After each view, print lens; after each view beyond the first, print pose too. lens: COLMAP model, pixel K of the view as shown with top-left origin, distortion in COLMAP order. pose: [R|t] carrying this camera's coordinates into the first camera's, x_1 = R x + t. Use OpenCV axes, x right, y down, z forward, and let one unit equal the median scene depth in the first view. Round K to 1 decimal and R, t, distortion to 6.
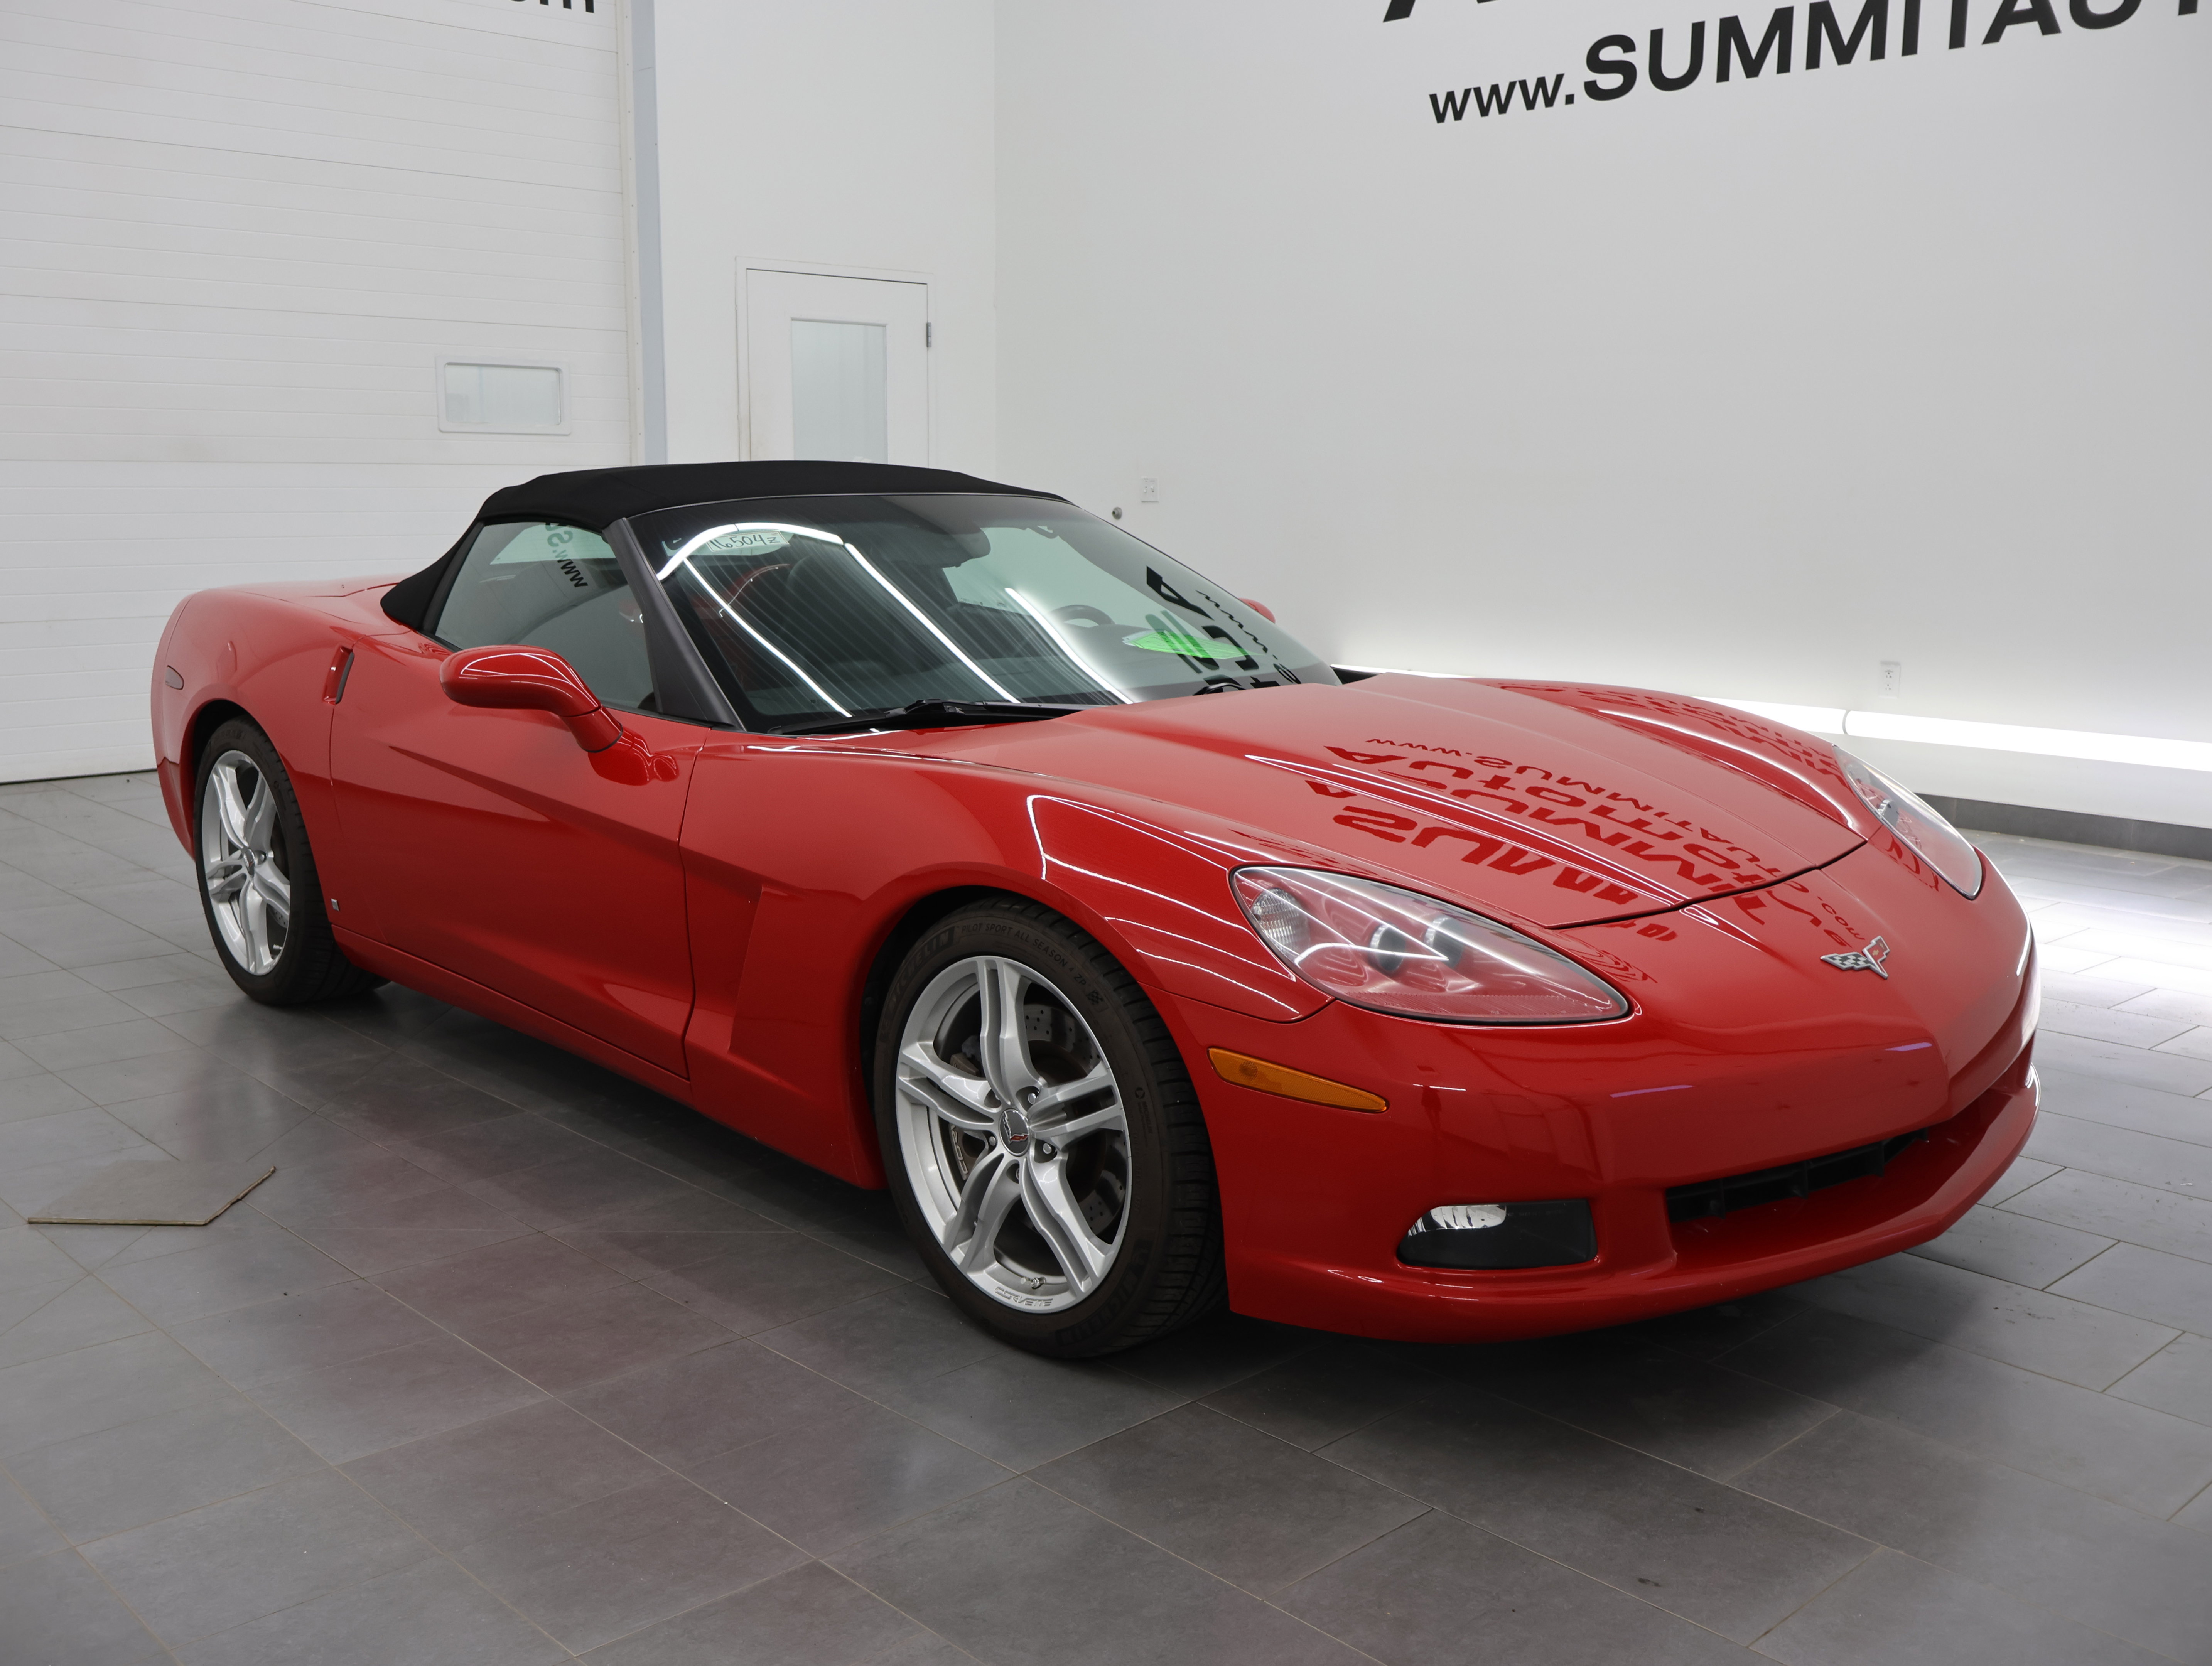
lens RADIAL K [[2085.2, 0, 1095.8], [0, 2085.2, 823.7], [0, 0, 1]] dist [-0.021629, 0.025111]
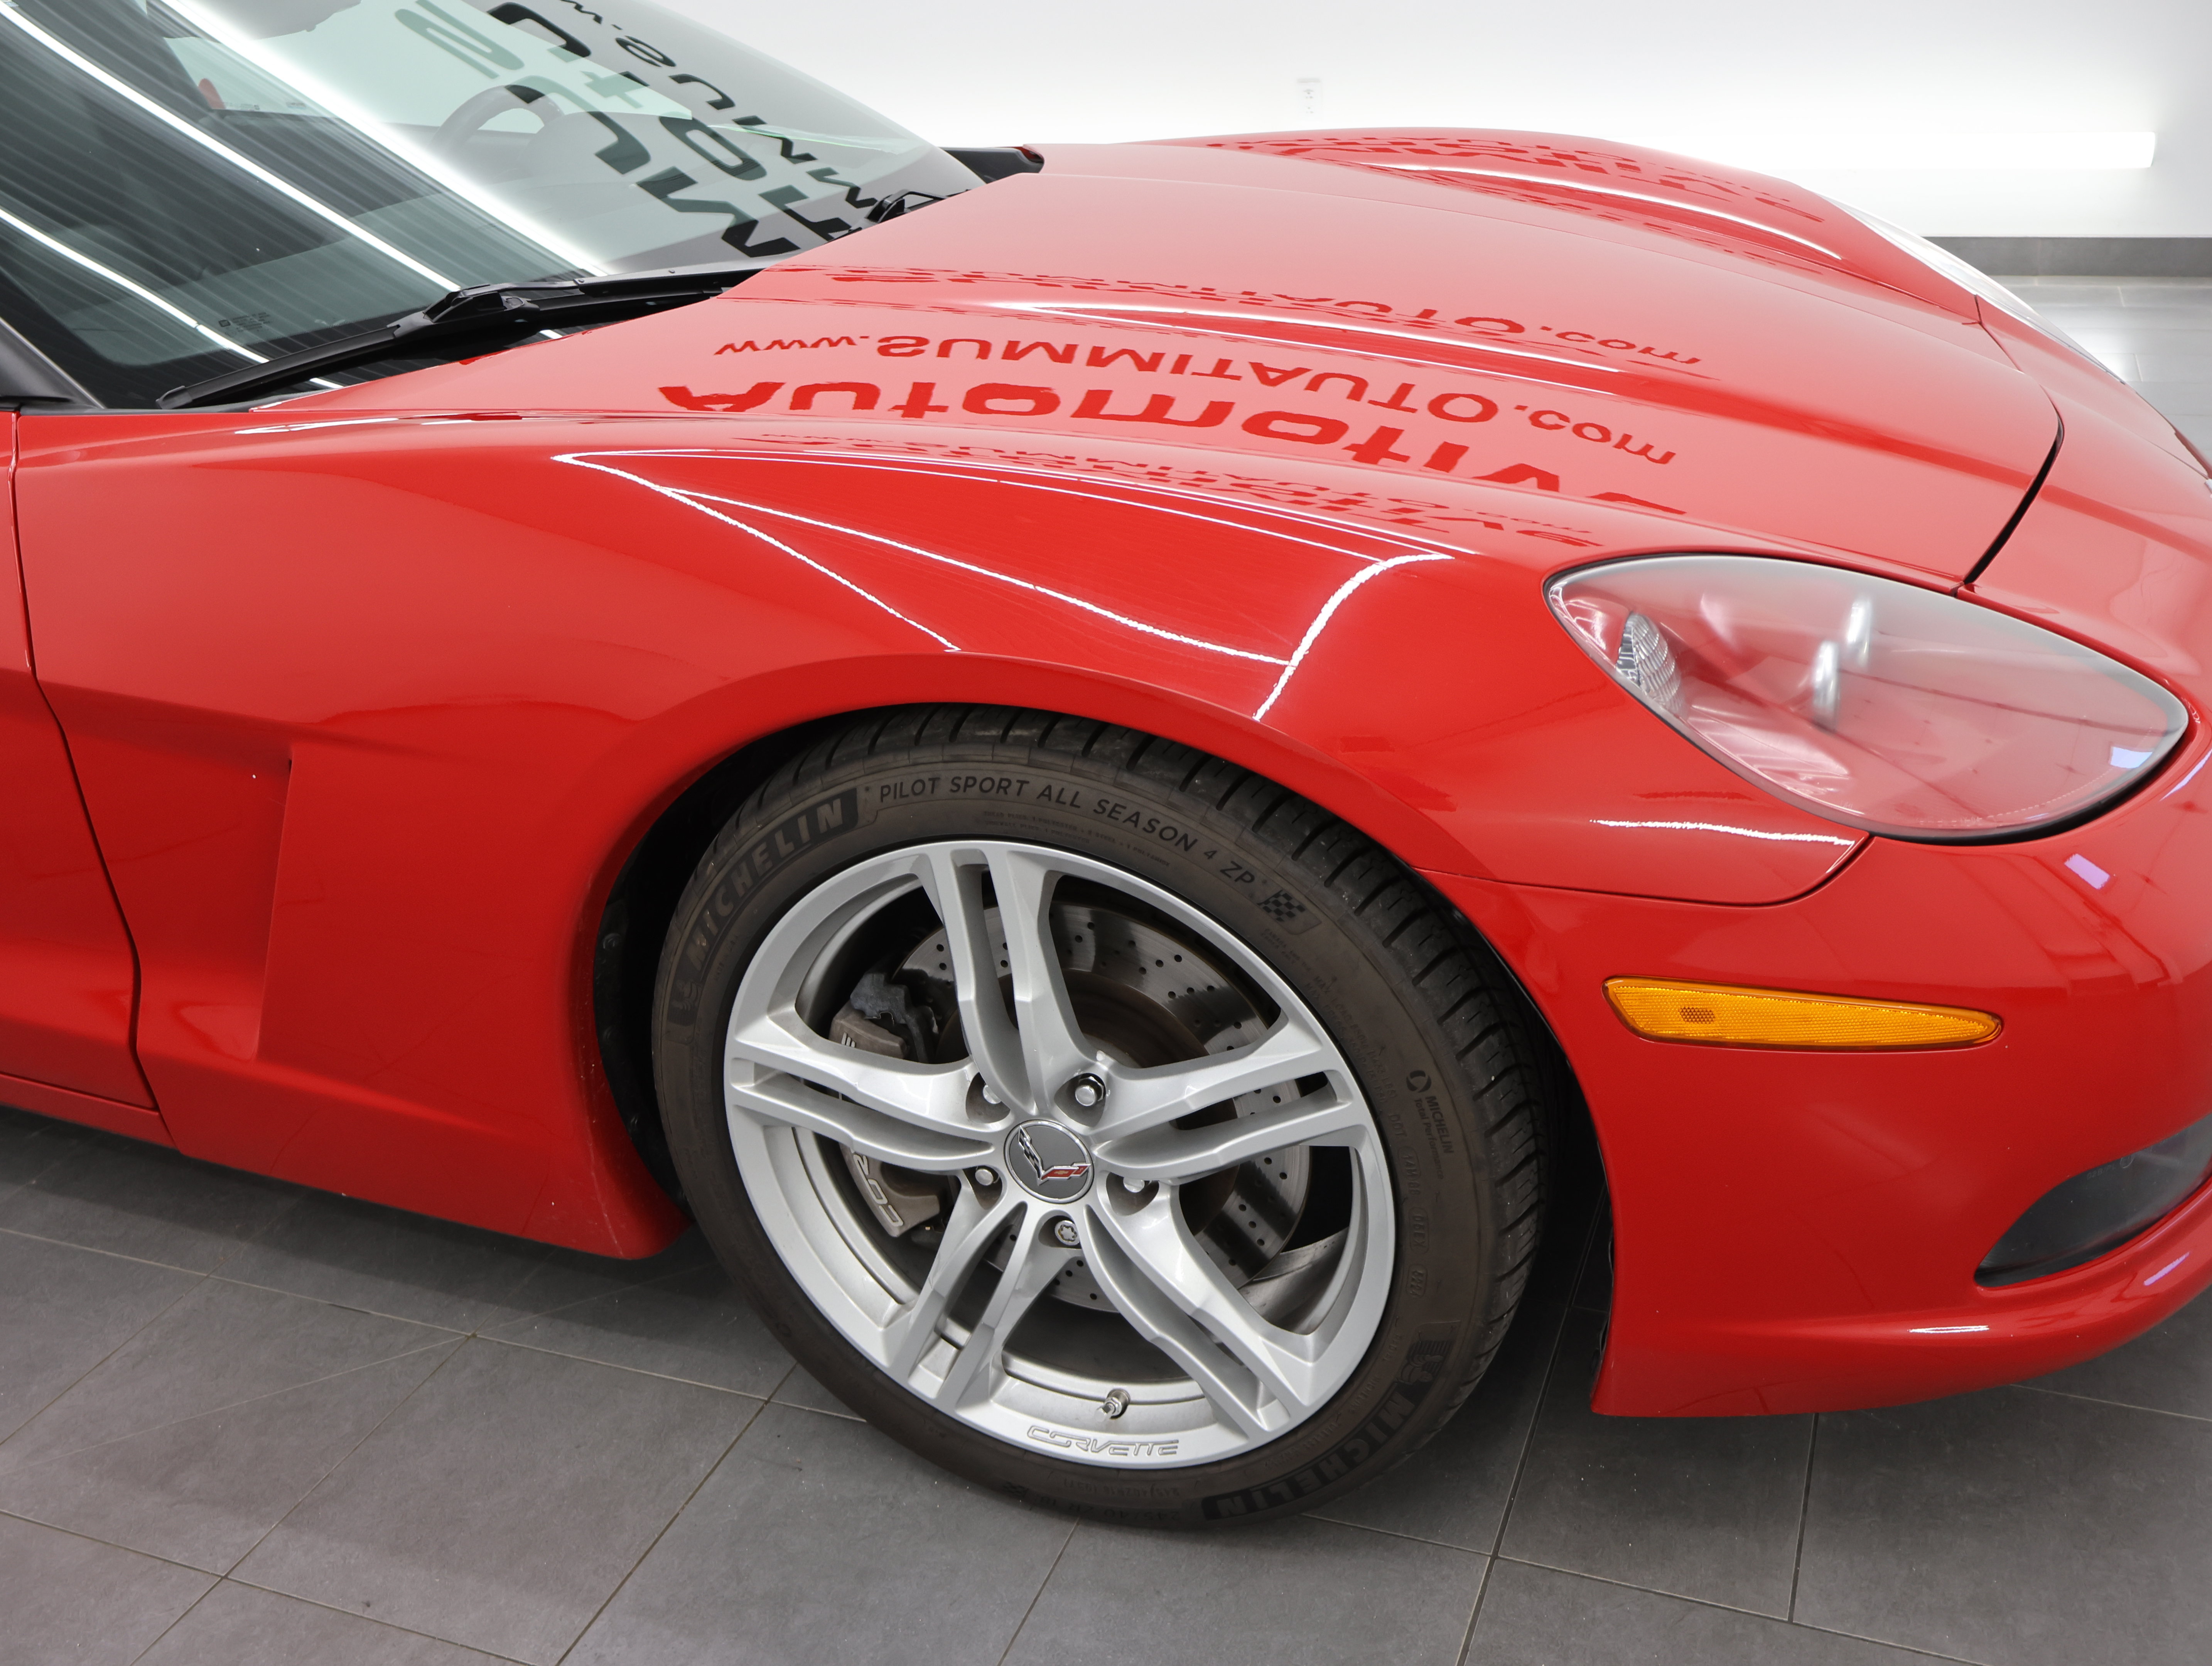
lens RADIAL K [[2085.2, 0, 1095.8], [0, 2085.2, 823.7], [0, 0, 1]] dist [-0.021629, 0.025111]
pose [[0.901348, -0.225738, 0.369614, -0.194220], [0.130479, 0.955308, 0.265256, -0.060371], [-0.412974, -0.190861, 0.890519, 0.561277]]
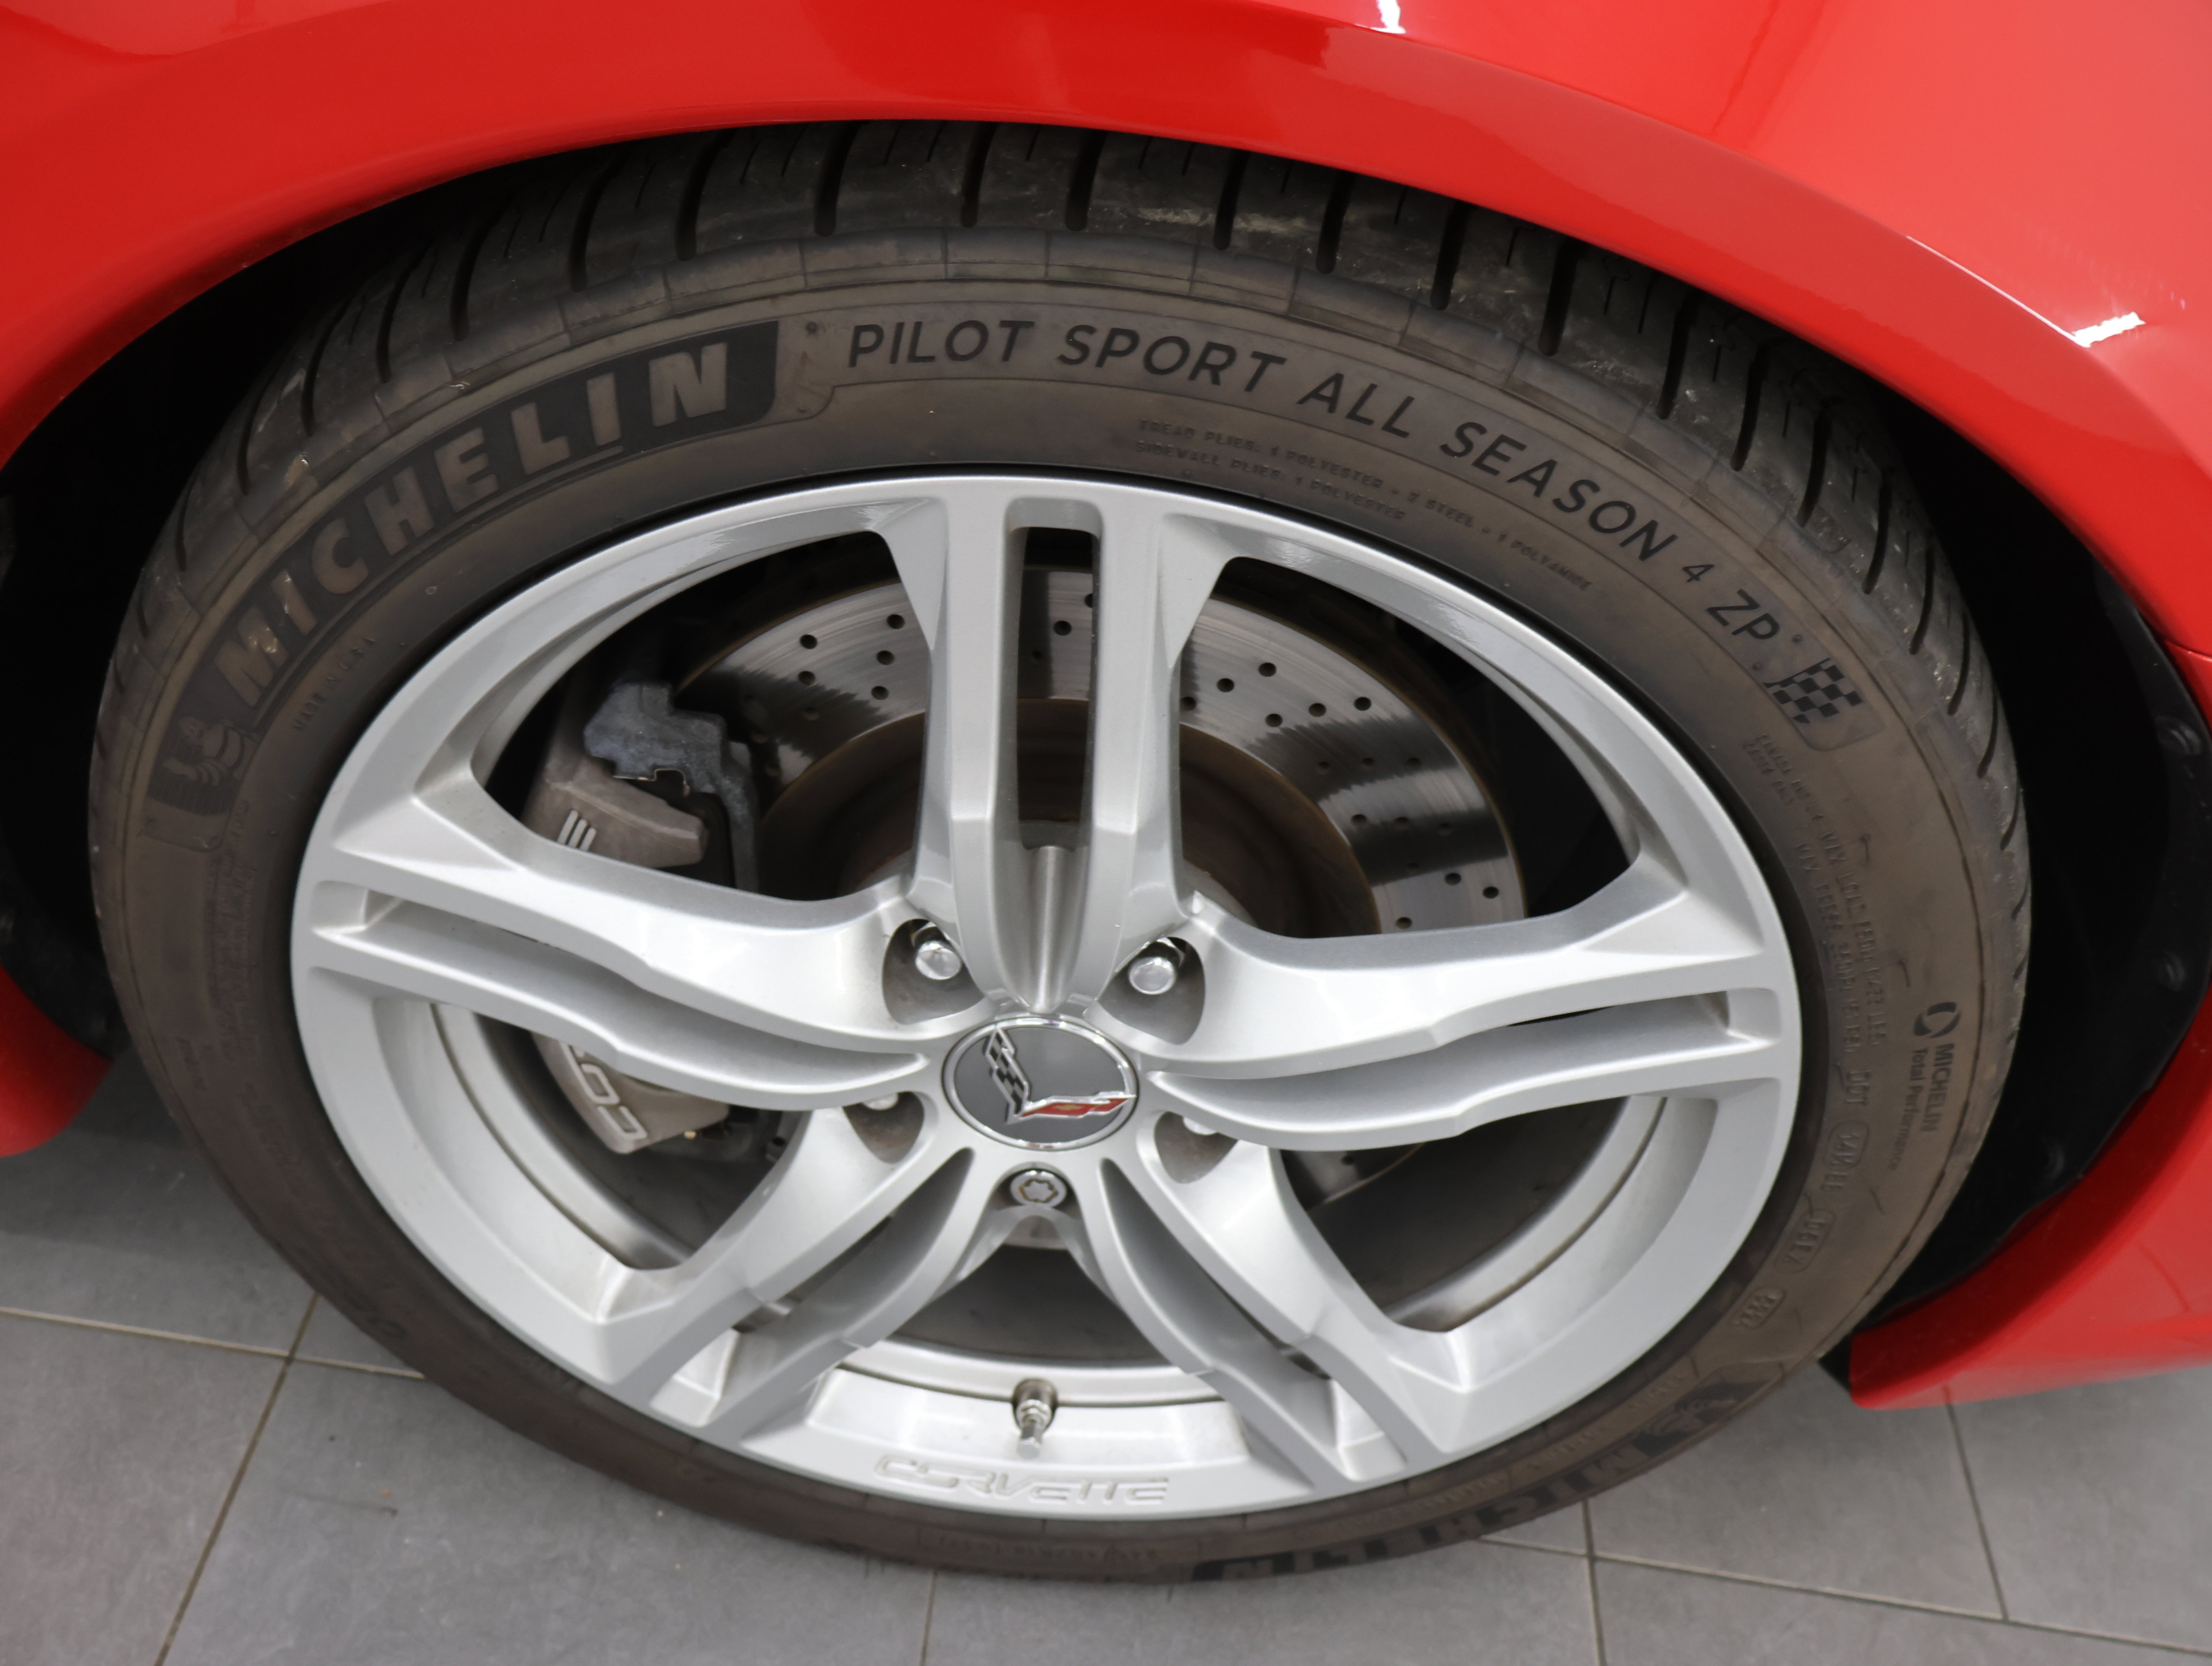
lens RADIAL K [[2085.2, 0, 1095.8], [0, 2085.2, 823.7], [0, 0, 1]] dist [-0.021629, 0.025111]
pose [[0.716178, -0.359897, 0.597966, -0.170066], [-0.067296, 0.817183, 0.572436, -0.019297], [-0.694665, -0.450207, 0.561029, 0.864559]]
